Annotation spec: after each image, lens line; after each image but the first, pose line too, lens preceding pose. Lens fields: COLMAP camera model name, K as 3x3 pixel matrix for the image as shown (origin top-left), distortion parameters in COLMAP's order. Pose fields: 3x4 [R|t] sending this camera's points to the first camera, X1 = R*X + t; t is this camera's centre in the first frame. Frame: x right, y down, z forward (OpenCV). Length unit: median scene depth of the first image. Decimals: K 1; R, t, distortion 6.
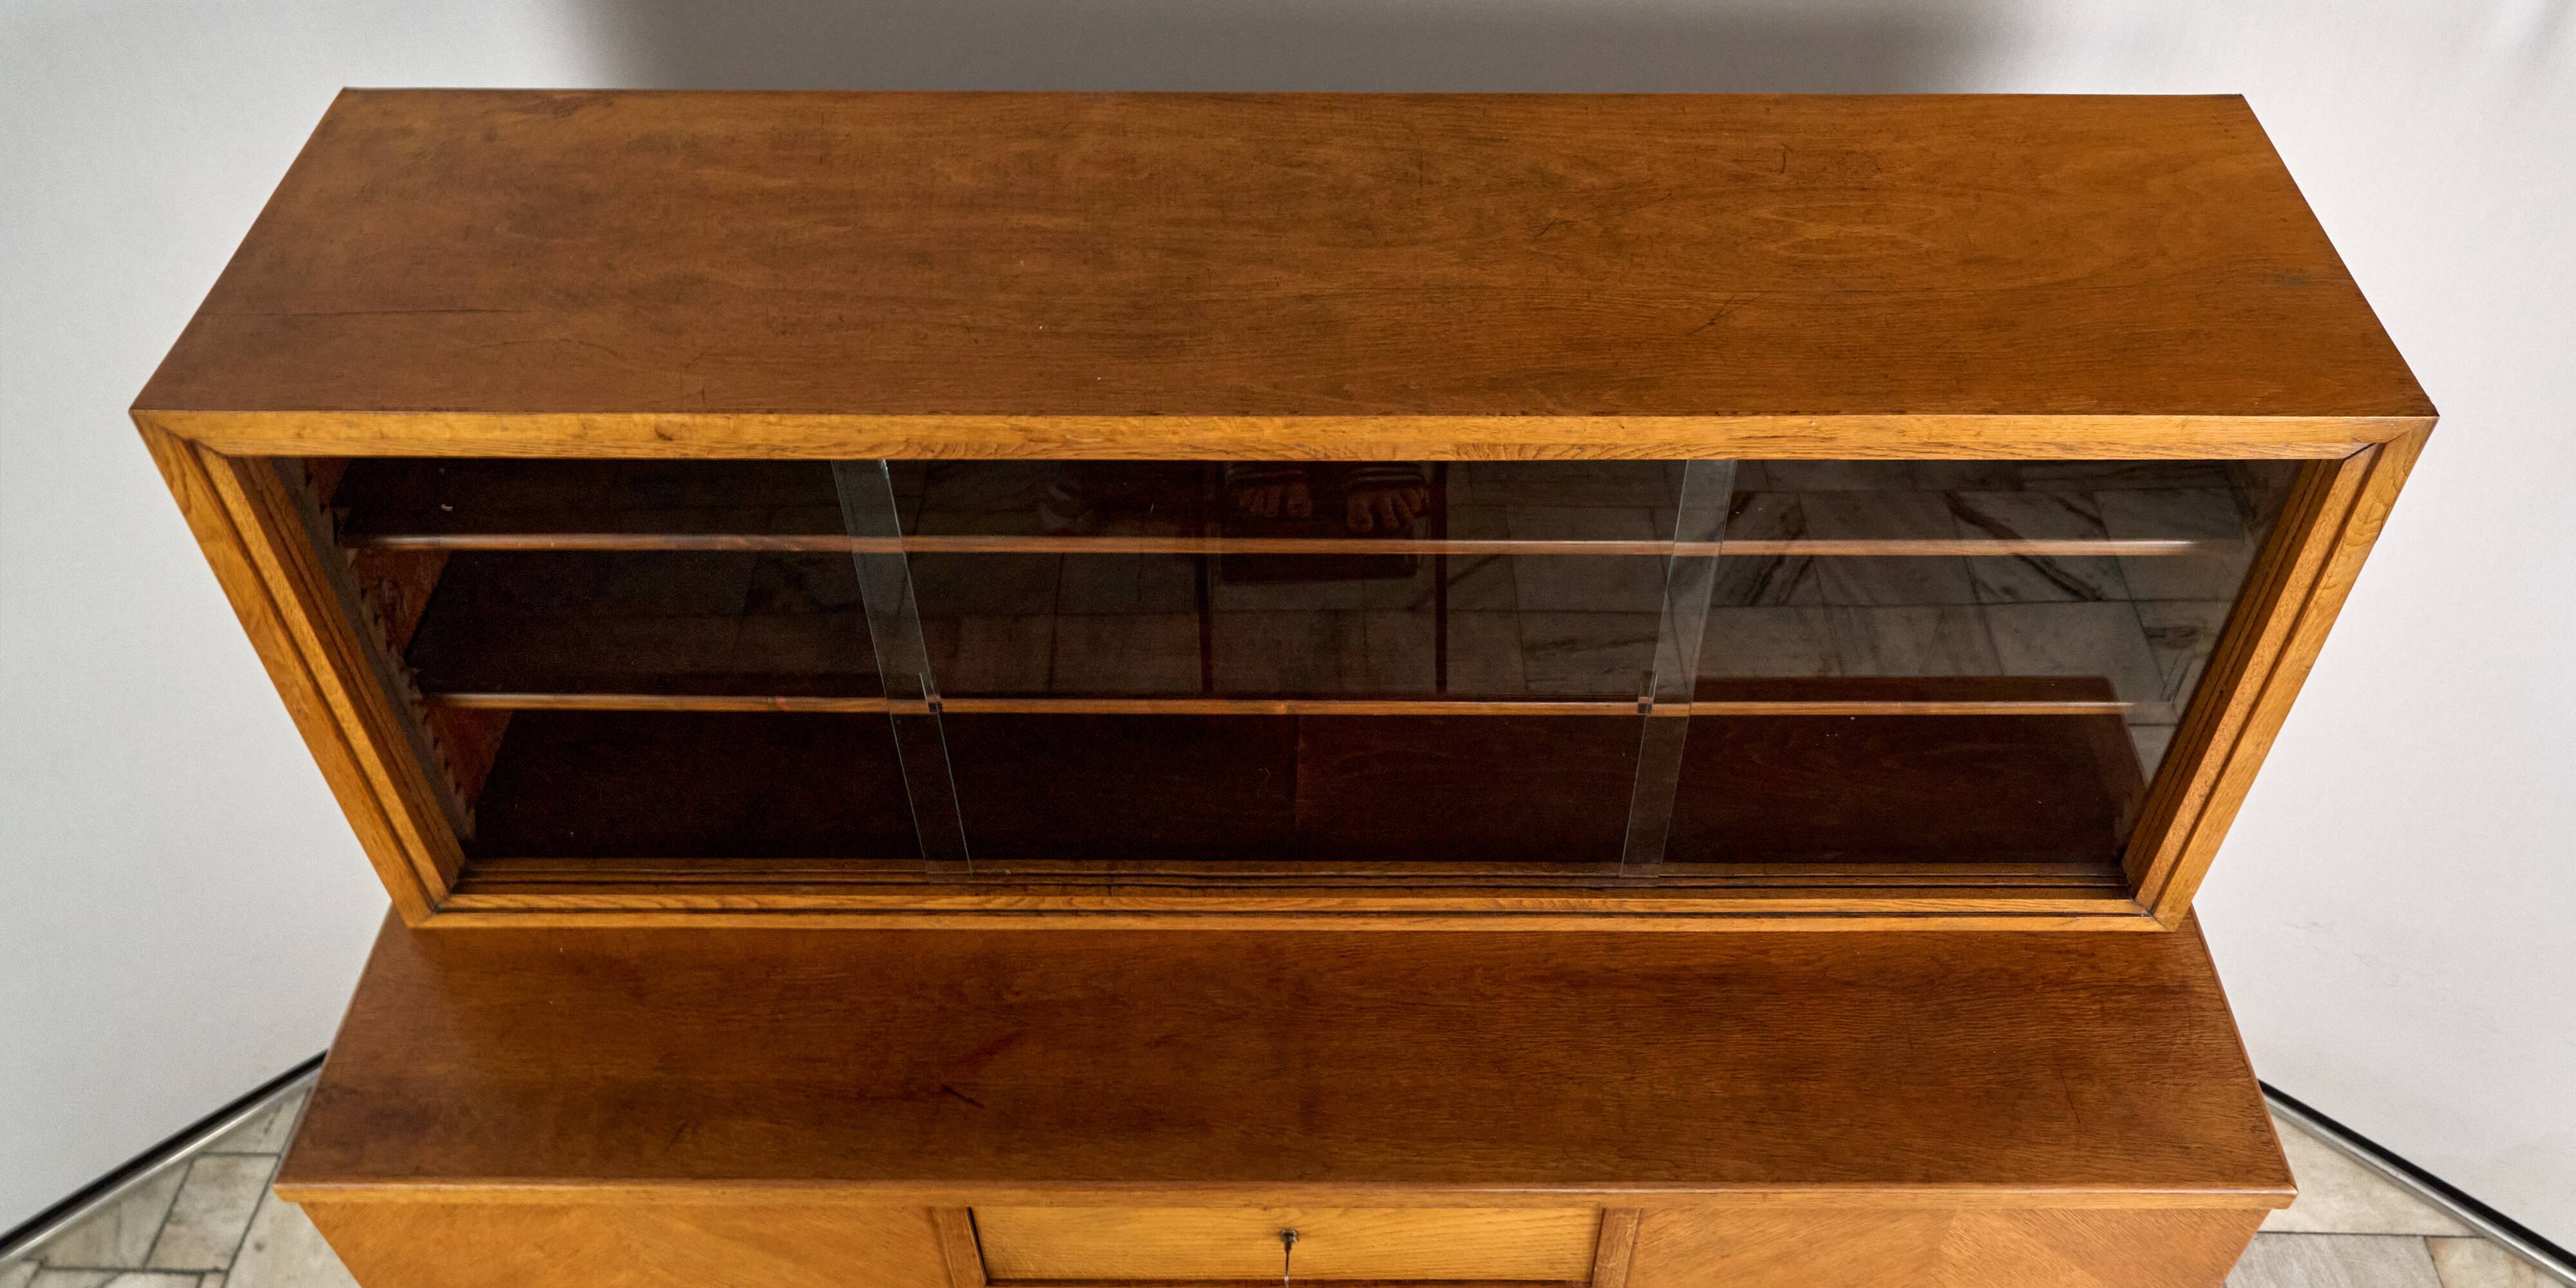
lens RADIAL K [[1997.9, 0, 1347.2], [0, 1997.9, 497.7], [0, 0, 1]] dist [-0.003192, -0.000911]
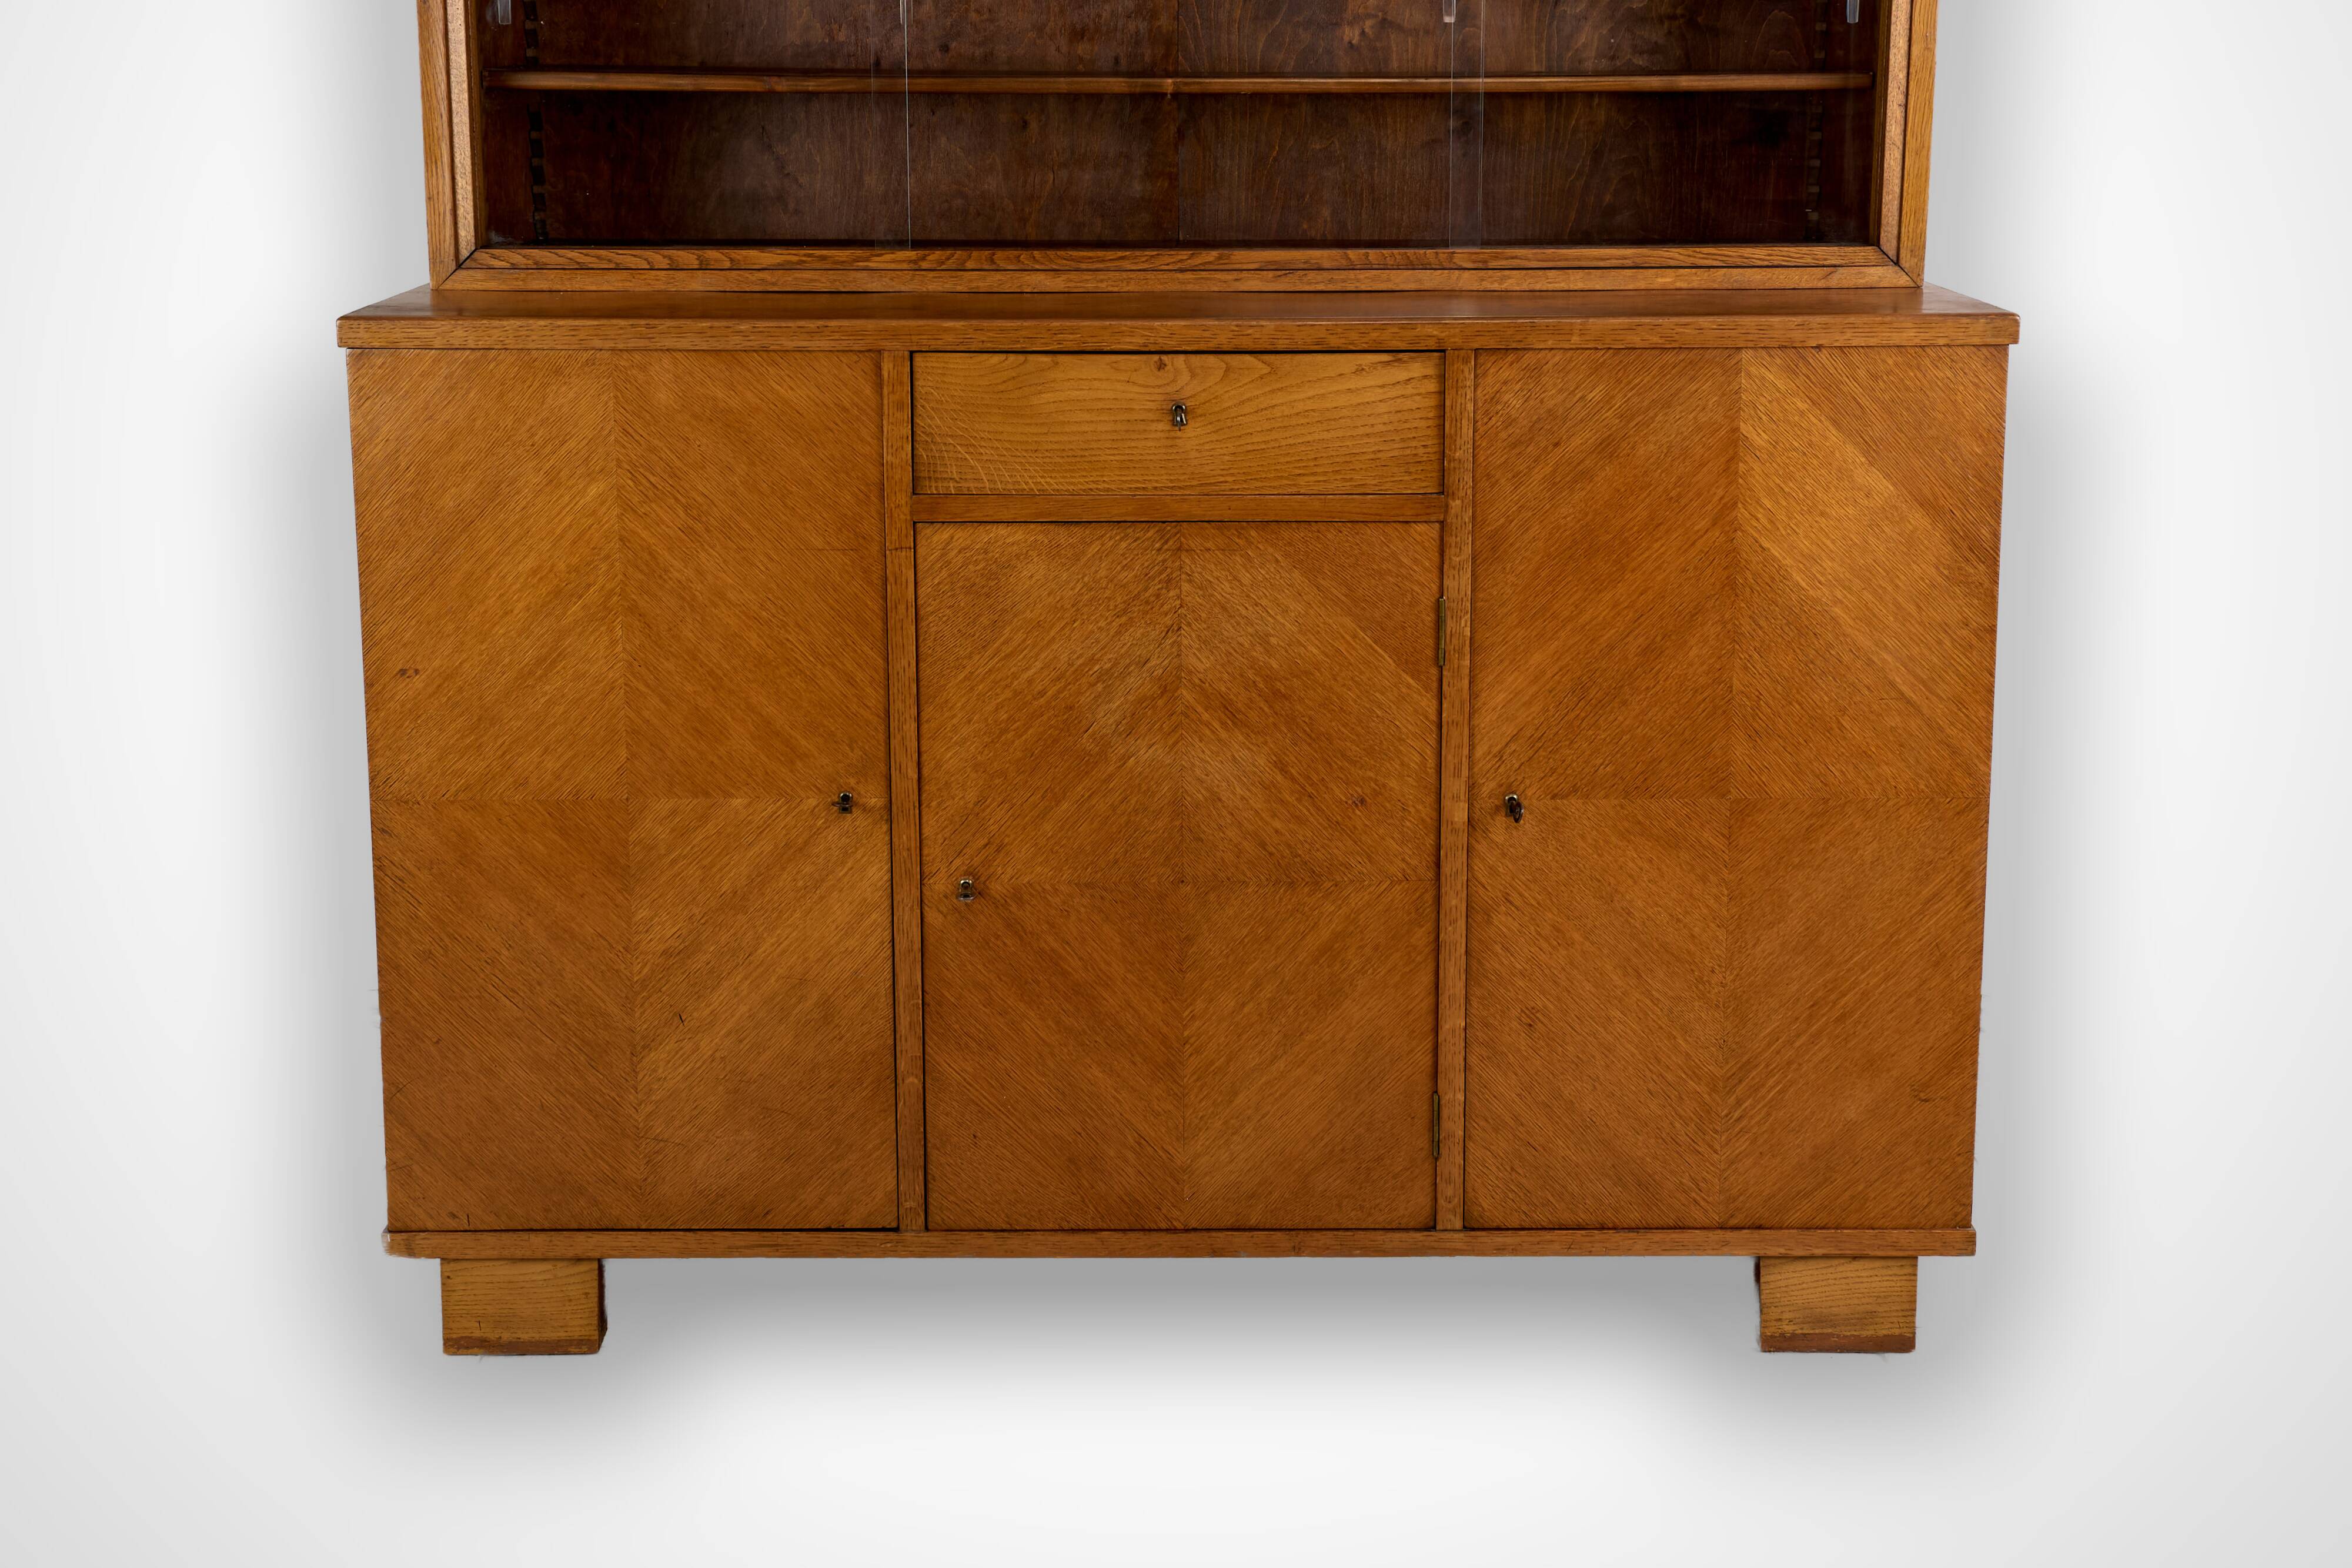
lens RADIAL K [[2838.4, 0, 1168.6], [0, 2838.4, 541.1], [0, 0, 1]] dist [0.062402, -0.026259]
pose [[0.999967, -0.007300, 0.003496, -0.041129], [0.008019, 0.835222, -0.549855, 1.328780], [0.001094, 0.549865, 0.835253, -0.343920]]
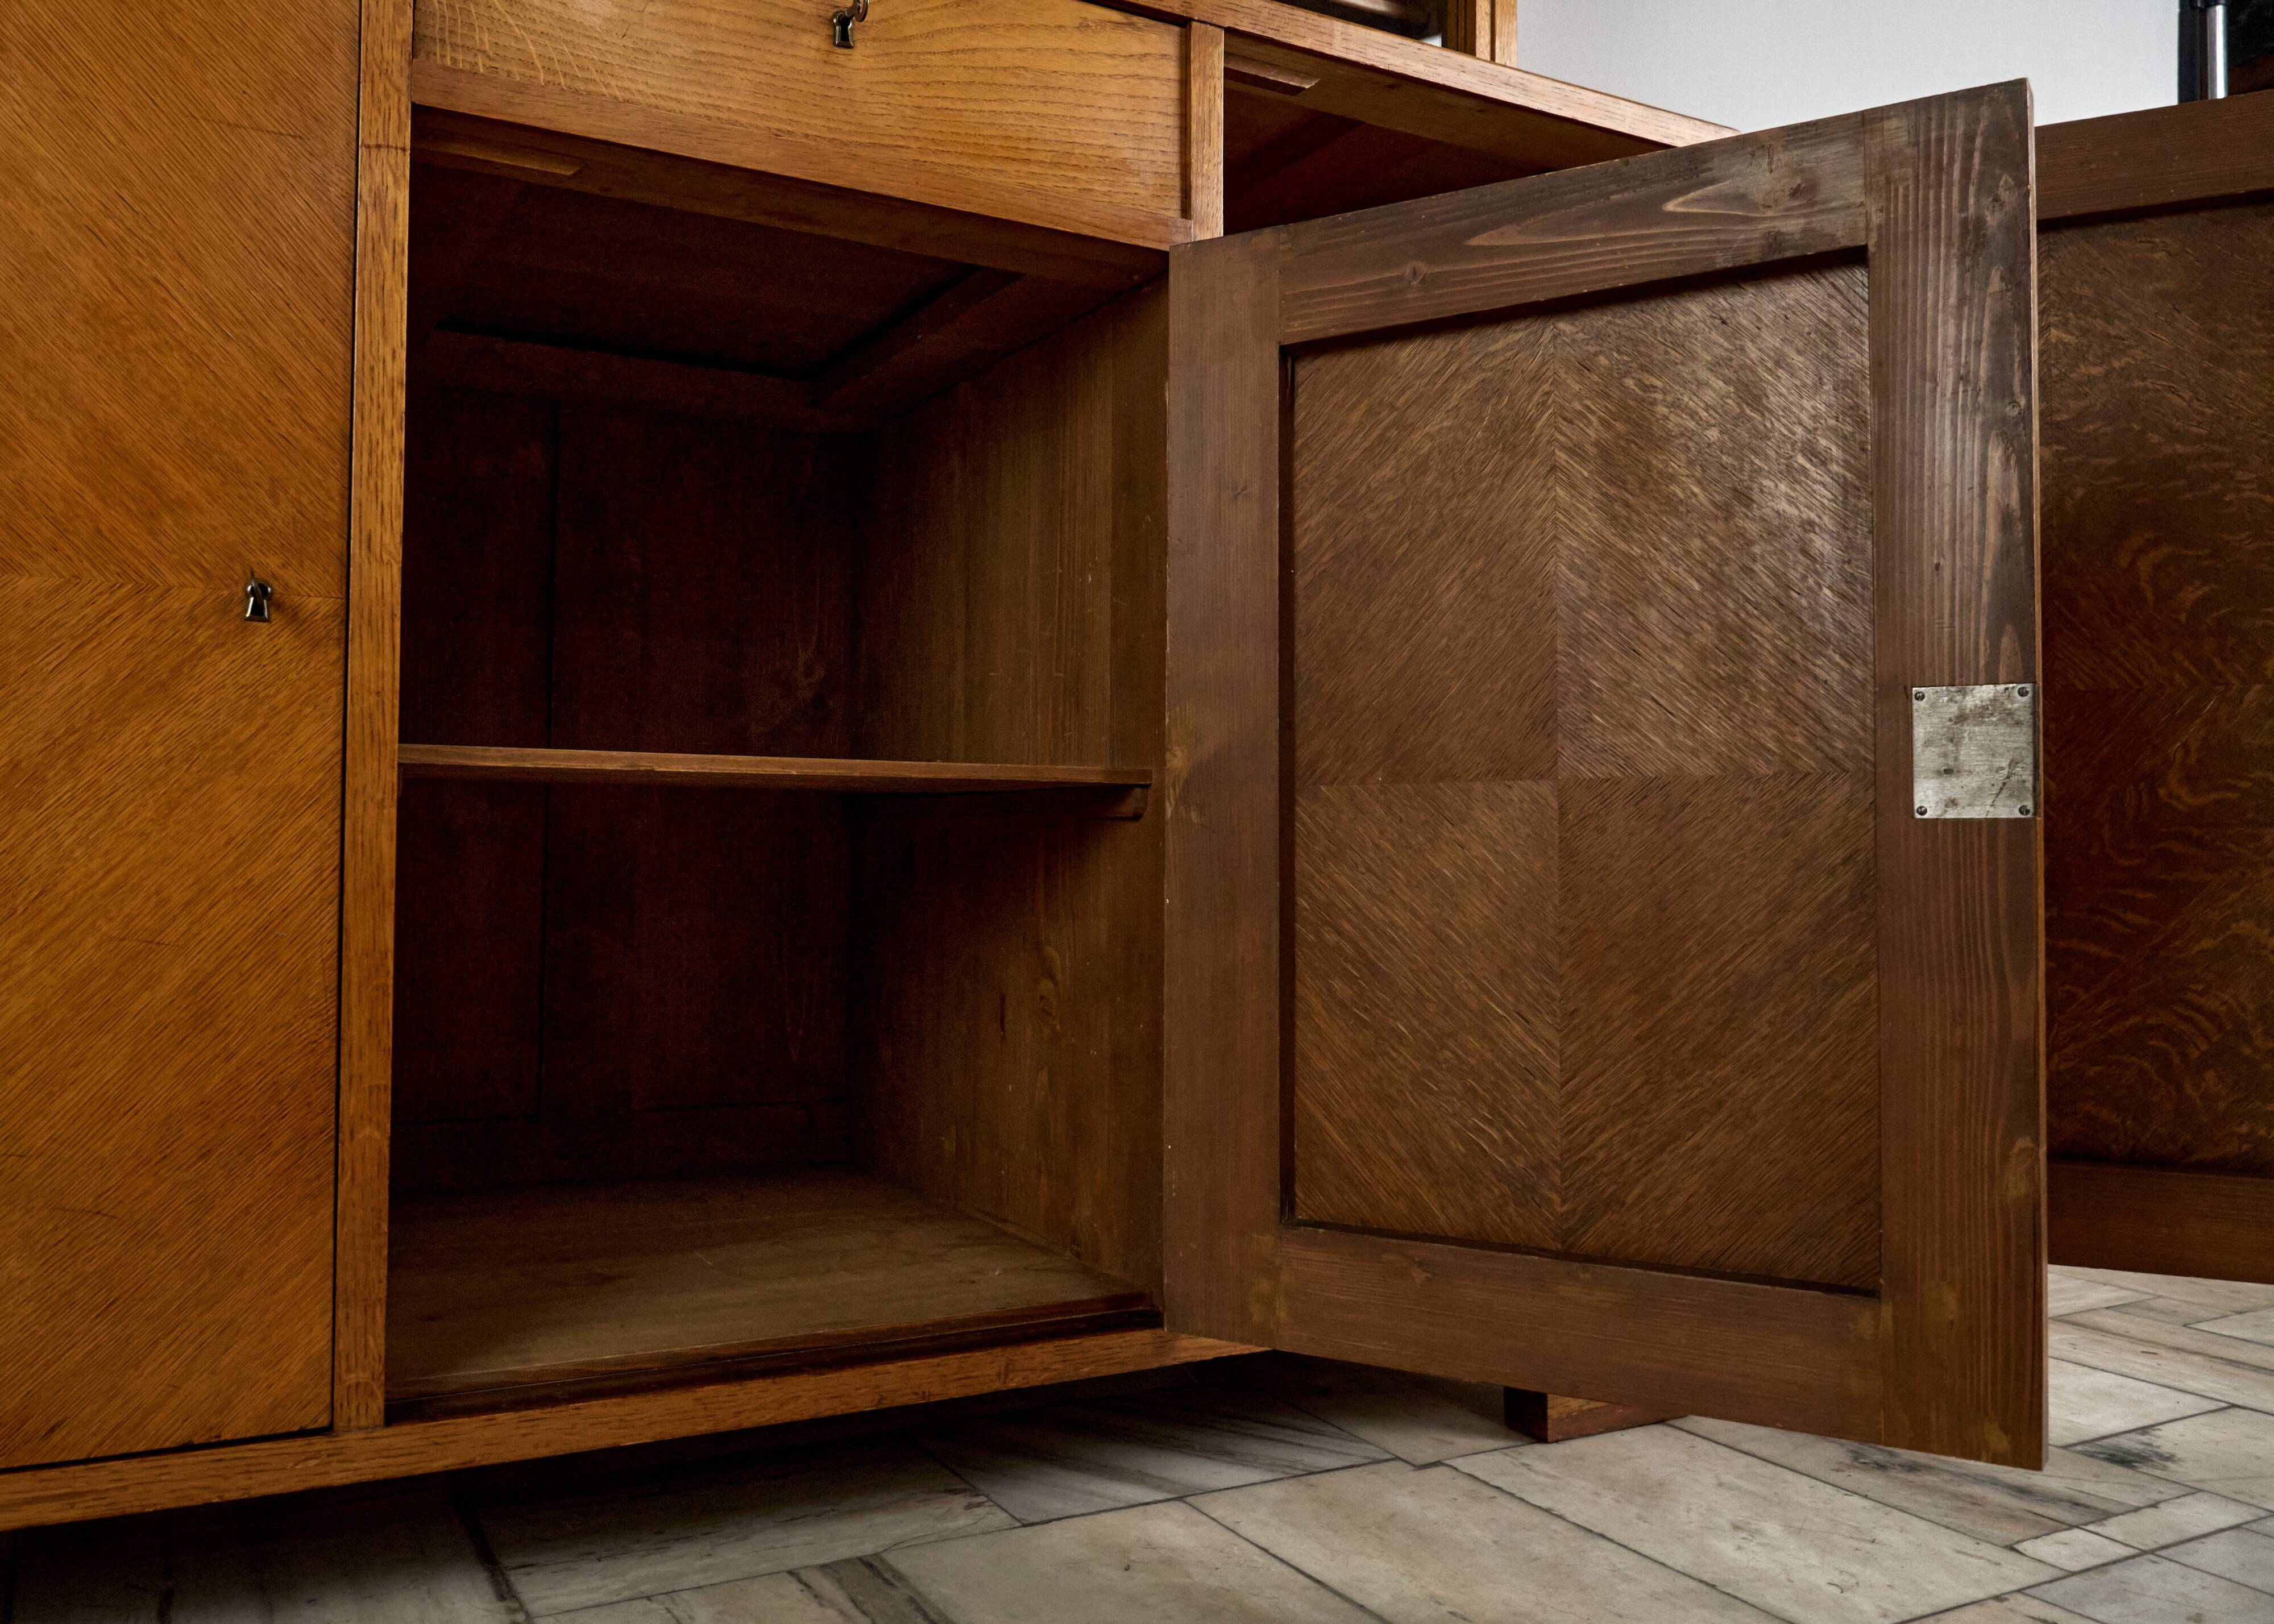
lens RADIAL K [[1782.4, 0, 1039.6], [0, 1782.4, 801.5], [0, 0, 1]] dist [-0.009993, -0.002822]
pose [[0.882830, 0.017770, 0.469356, -0.272865], [0.320495, 0.707711, -0.629626, 1.016581], [-0.343357, 0.706279, 0.619093, 0.752003]]
